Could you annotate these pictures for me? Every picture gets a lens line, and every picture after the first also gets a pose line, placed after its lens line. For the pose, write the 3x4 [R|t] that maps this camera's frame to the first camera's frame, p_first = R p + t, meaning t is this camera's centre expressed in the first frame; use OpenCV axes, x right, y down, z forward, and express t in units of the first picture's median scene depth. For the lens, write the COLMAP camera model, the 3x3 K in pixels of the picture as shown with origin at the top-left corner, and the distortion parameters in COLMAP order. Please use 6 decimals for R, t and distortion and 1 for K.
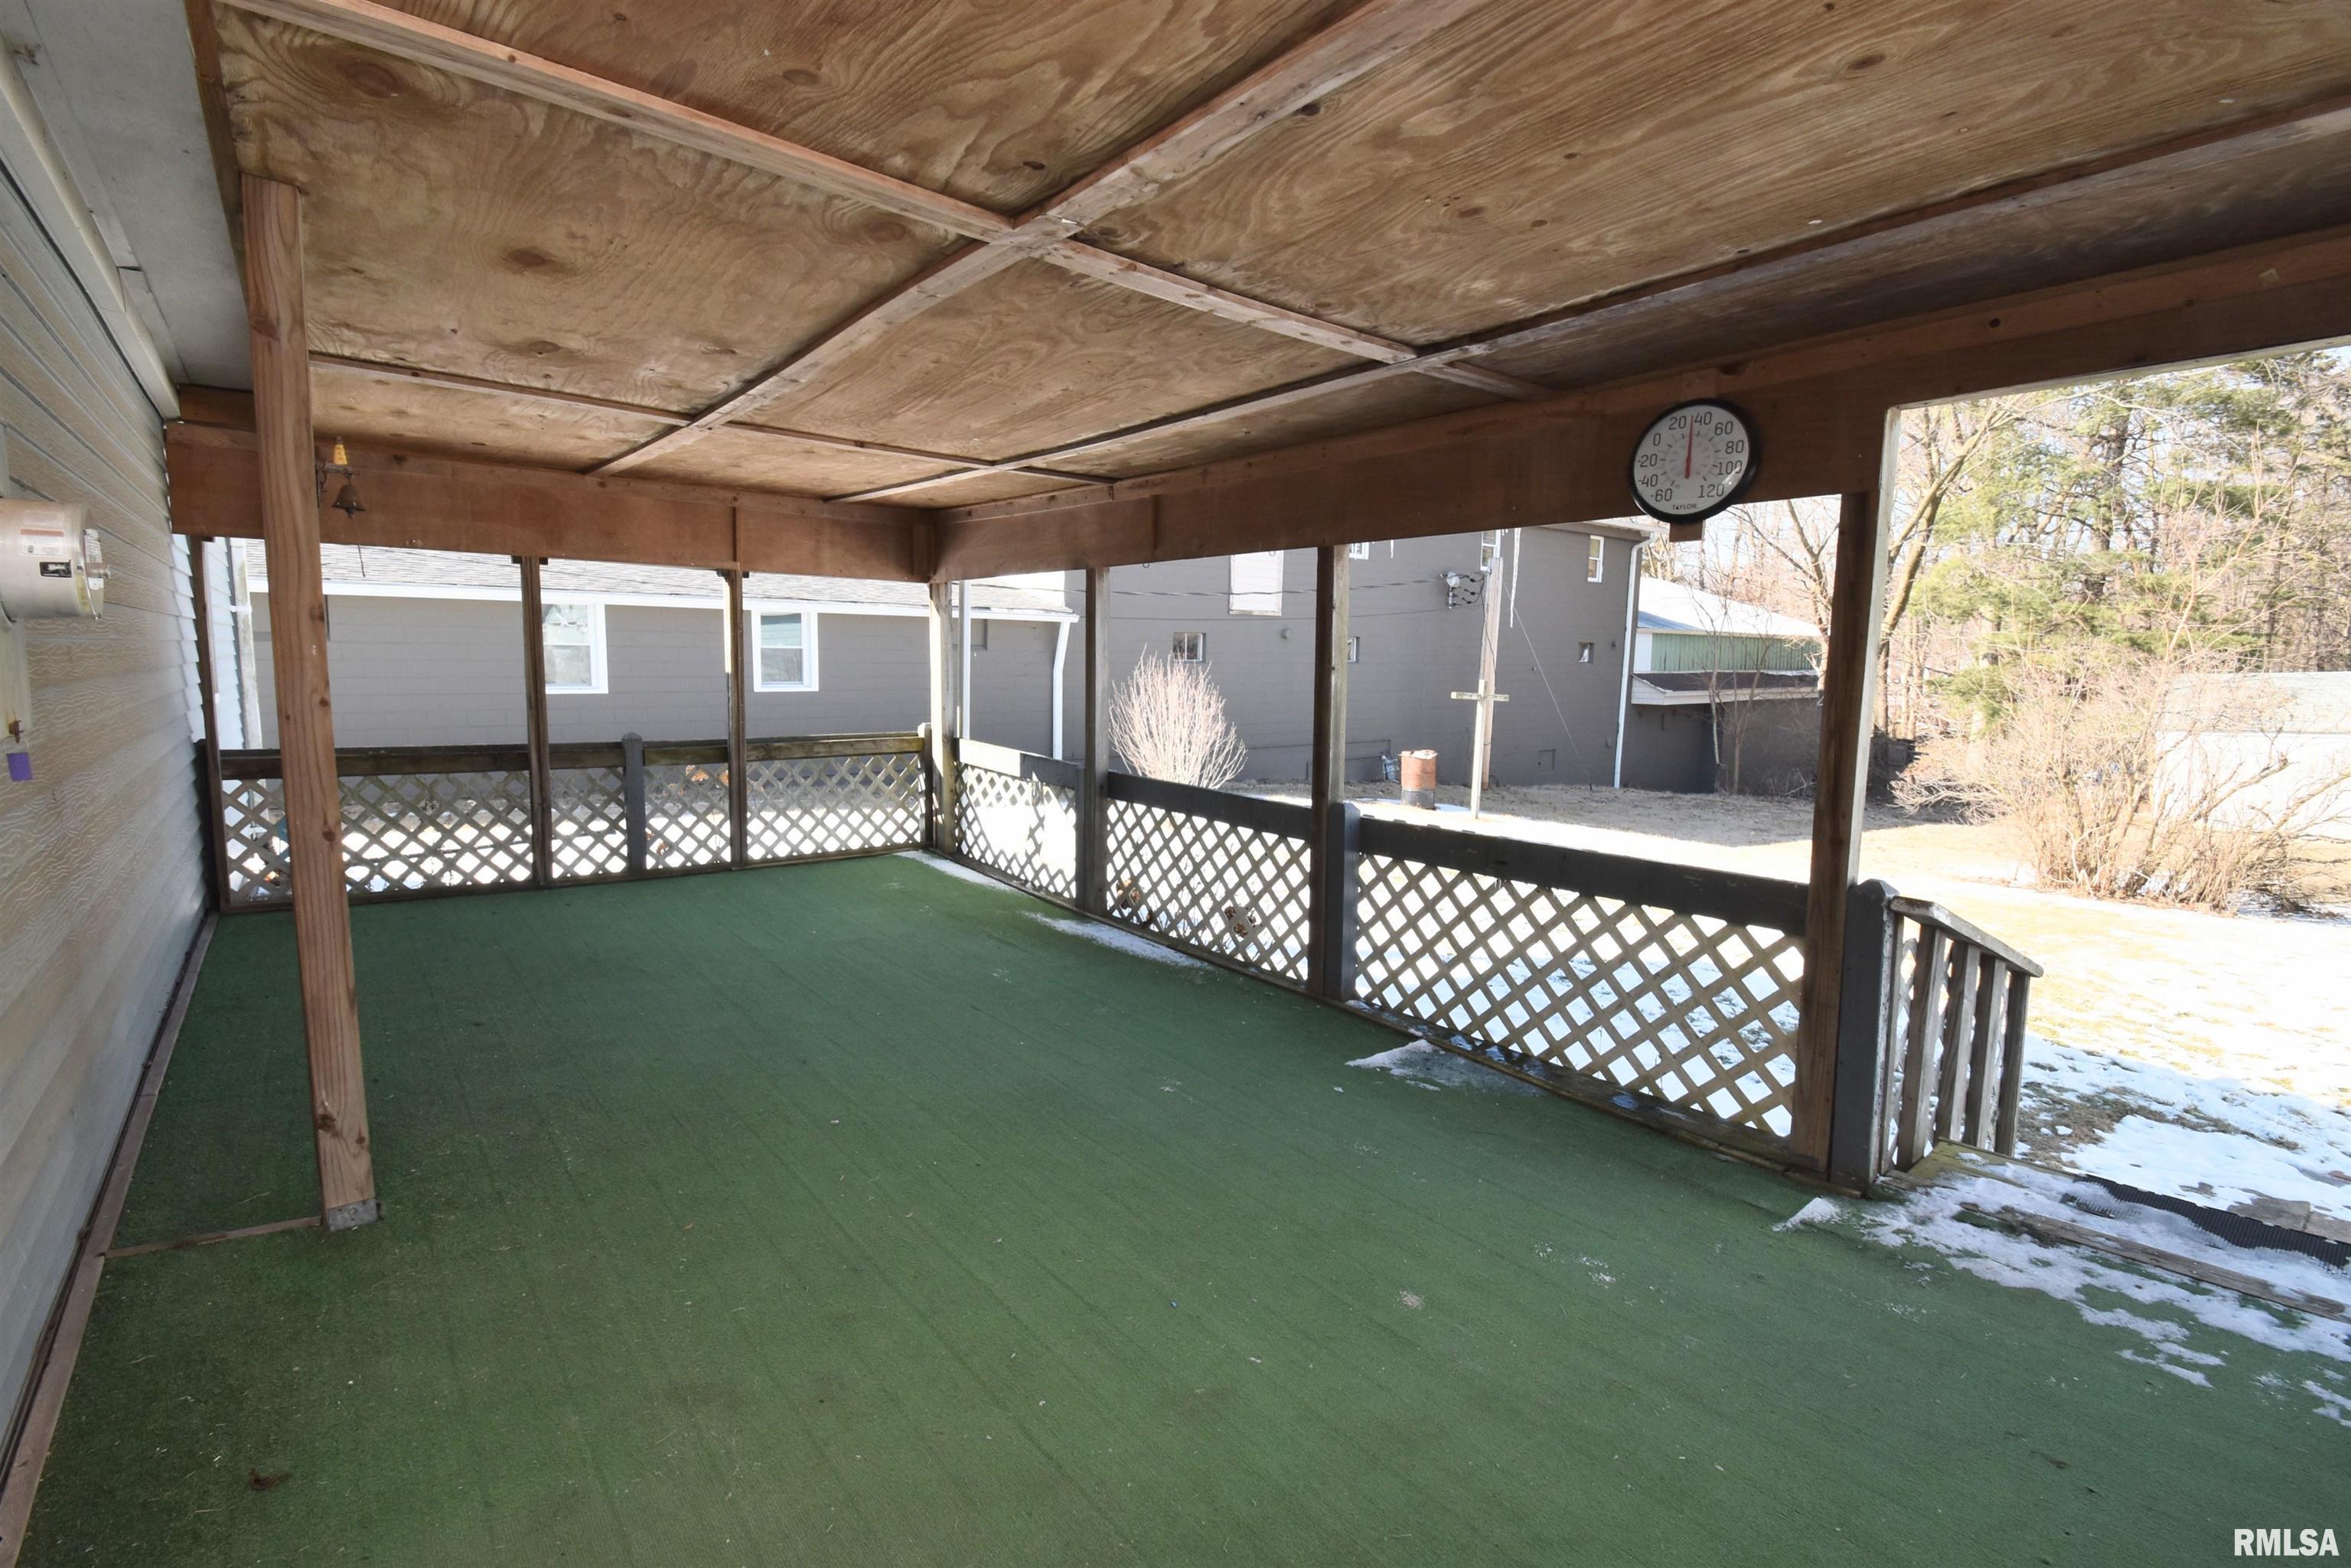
lens RADIAL K [[1049.9, 0, 1163.5], [0, 1049.9, 778.3], [0, 0, 1]] dist [-0.001307, -0.014759]
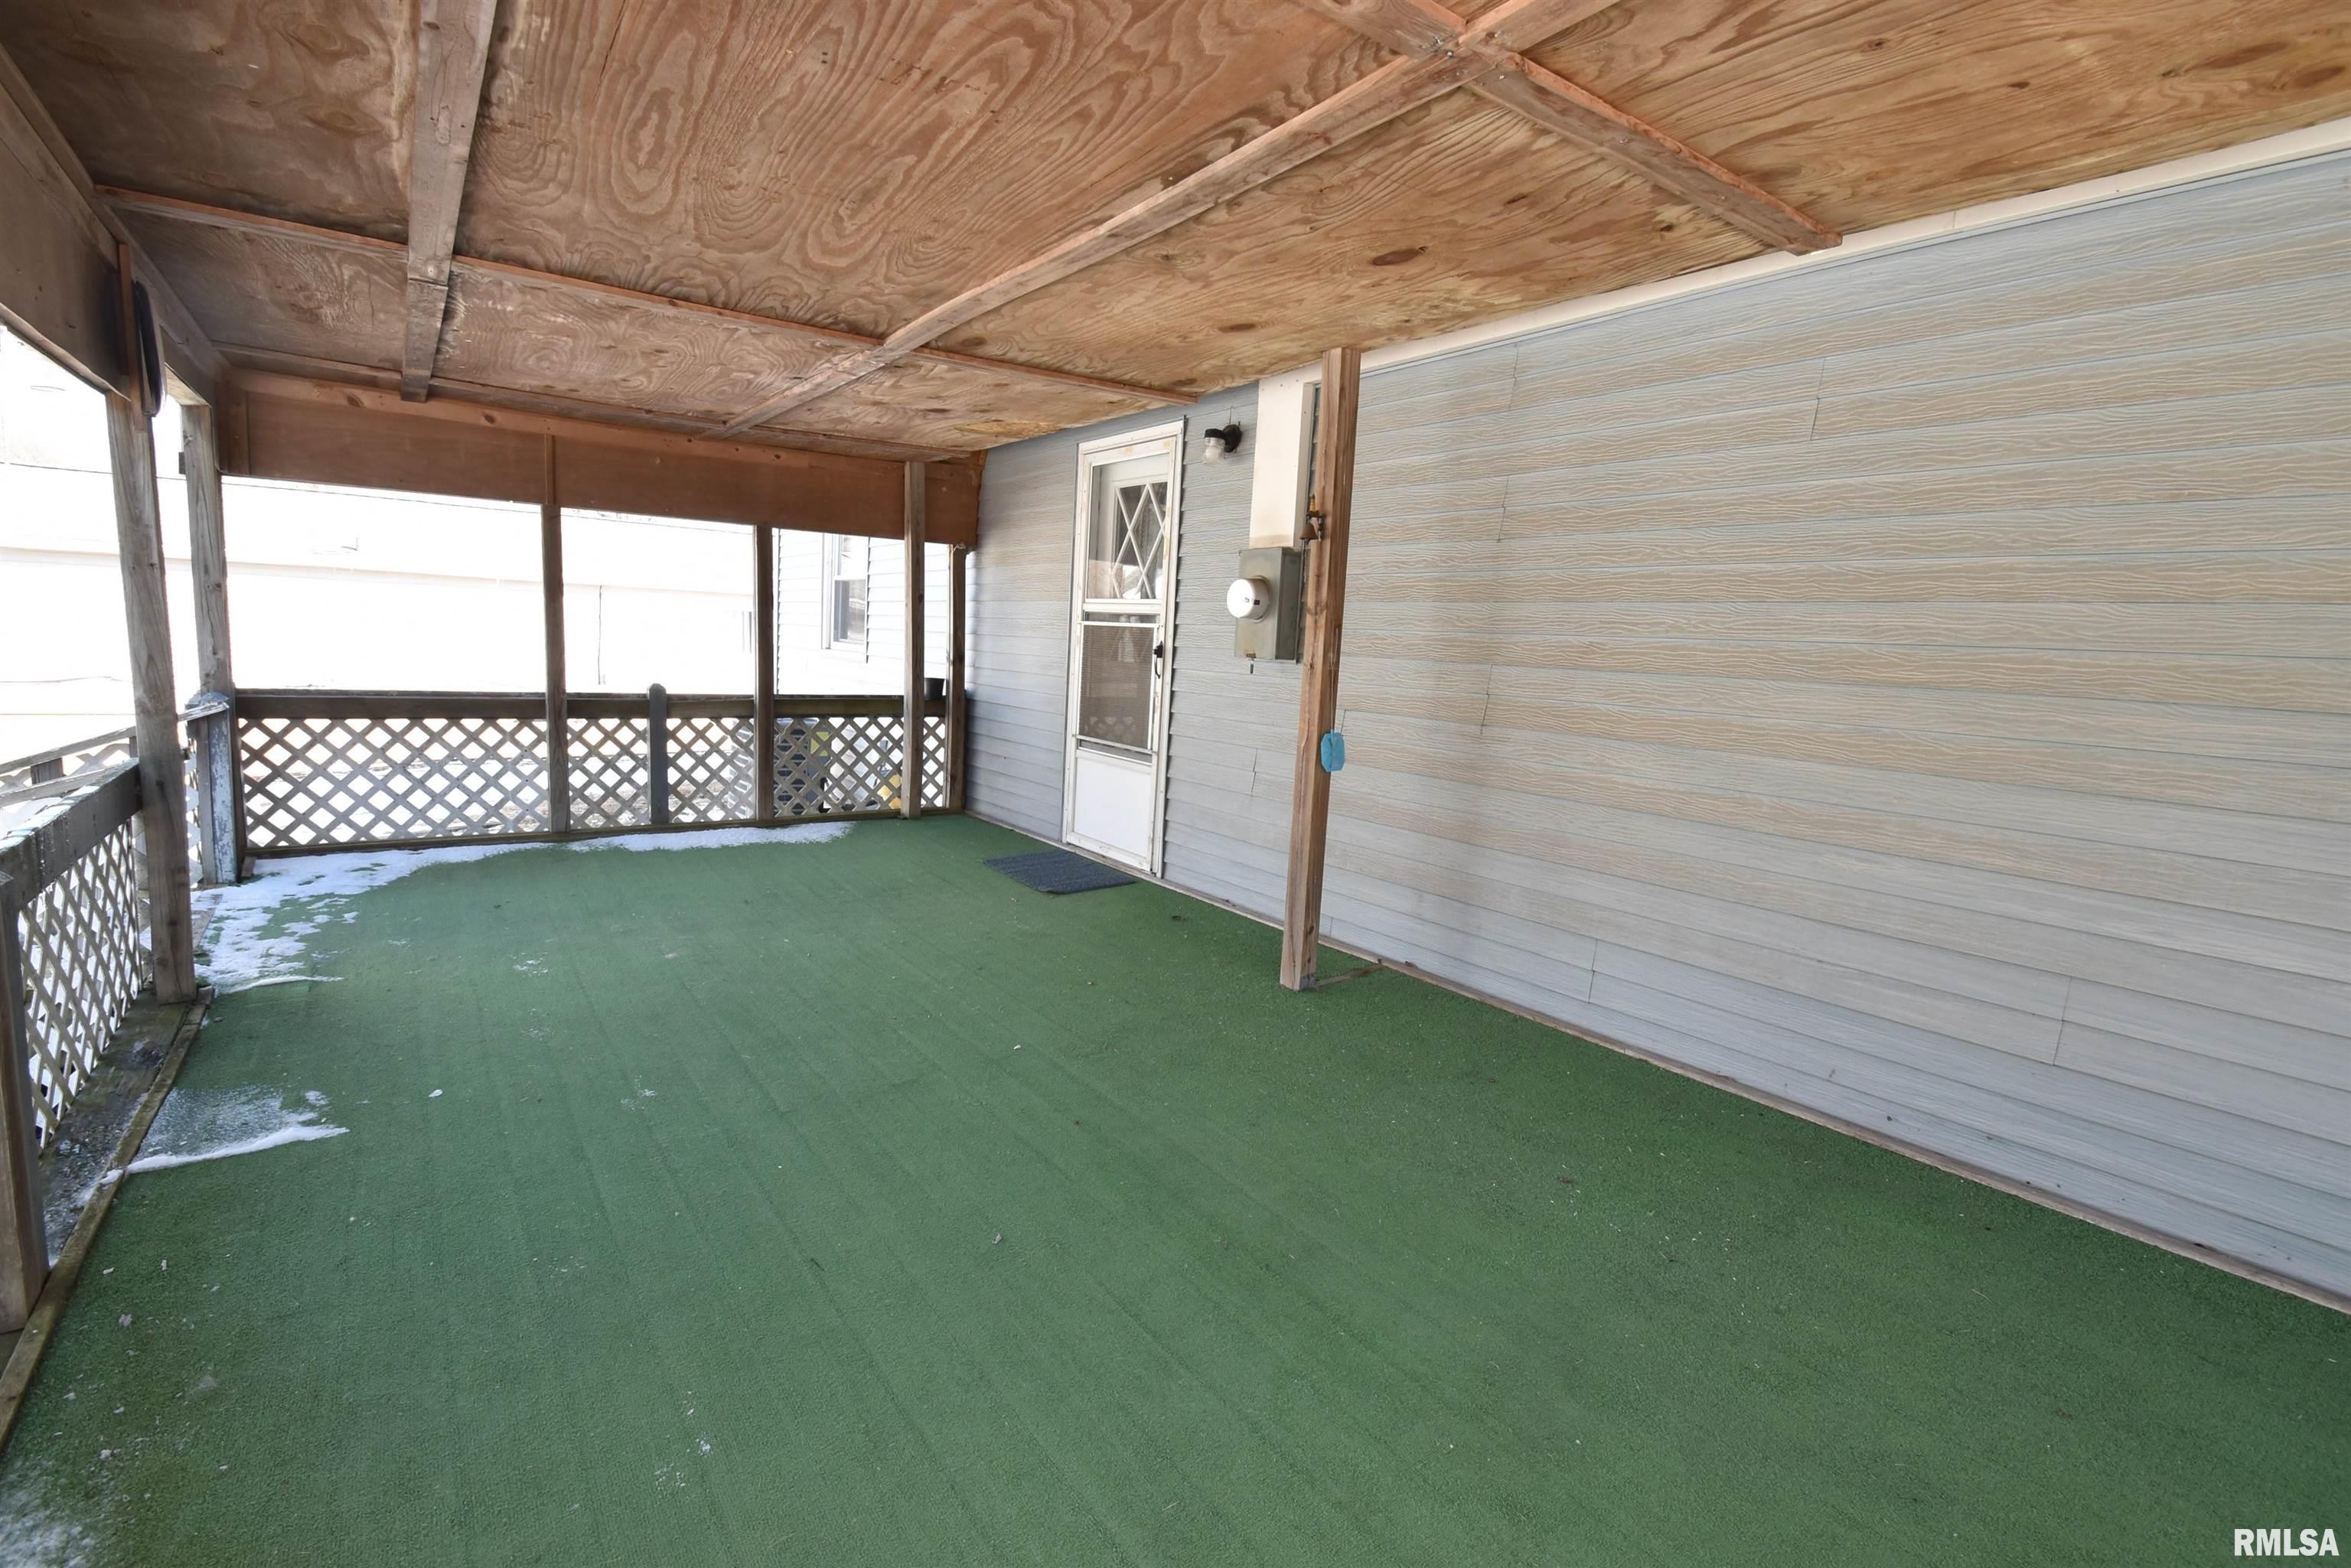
lens RADIAL K [[1049.9, 0, 1163.5], [0, 1049.9, 778.3], [0, 0, 1]] dist [-0.001307, -0.014759]
pose [[-0.995866, -0.079650, 0.043665, -0.518301], [-0.066565, 0.967023, 0.245835, -0.229589], [-0.061806, 0.241912, -0.968328, 2.080326]]
